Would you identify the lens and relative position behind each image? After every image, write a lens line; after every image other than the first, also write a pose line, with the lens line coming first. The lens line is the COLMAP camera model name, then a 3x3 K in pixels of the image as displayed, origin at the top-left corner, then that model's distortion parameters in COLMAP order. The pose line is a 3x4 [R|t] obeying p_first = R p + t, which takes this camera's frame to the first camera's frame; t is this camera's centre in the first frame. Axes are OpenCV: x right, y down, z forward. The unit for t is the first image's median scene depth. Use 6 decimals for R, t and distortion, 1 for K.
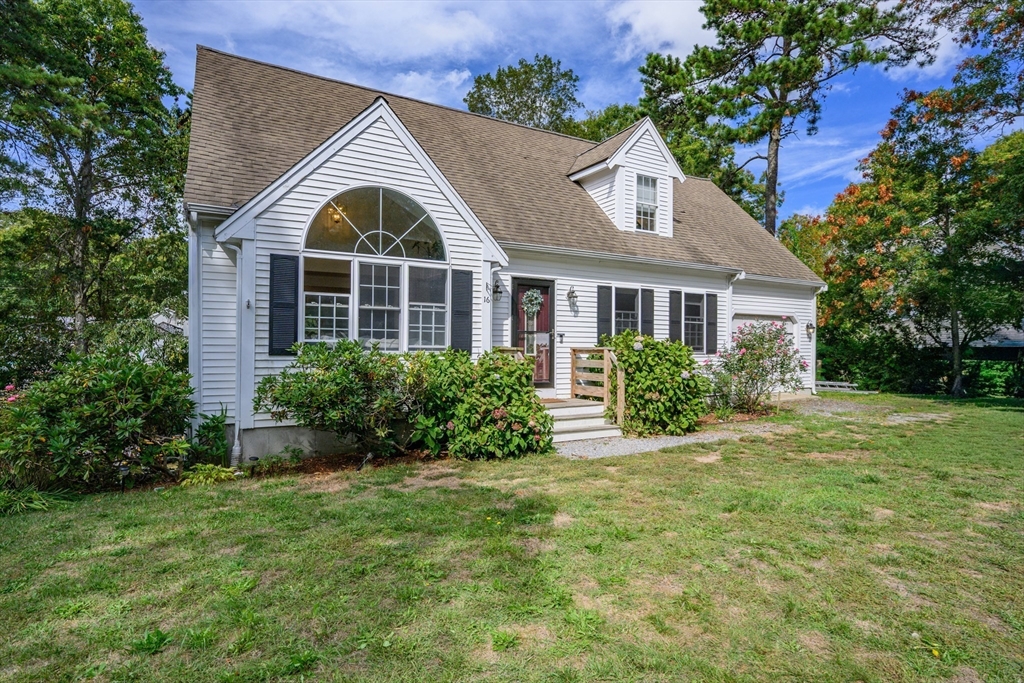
lens RADIAL K [[578.3, 0, 512.0], [0, 578.3, 341.5], [0, 0, 1]] dist [0.000002, -0.000051]
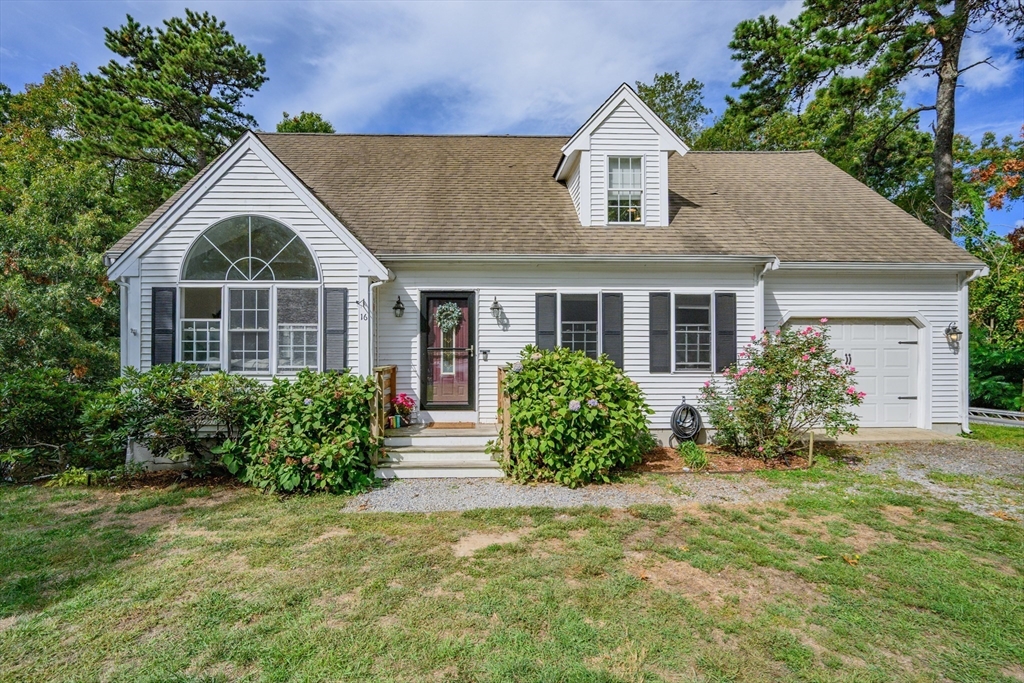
lens RADIAL K [[448.3, 0, 512.4], [0, 448.3, 345.7], [0, 0, 1]] dist [-0.000256, -0.000046]
pose [[0.868389, -0.014869, -0.495660, 0.520052], [0.011283, 0.999884, -0.010229, -0.014596], [0.495755, 0.003290, 0.868456, 0.468278]]
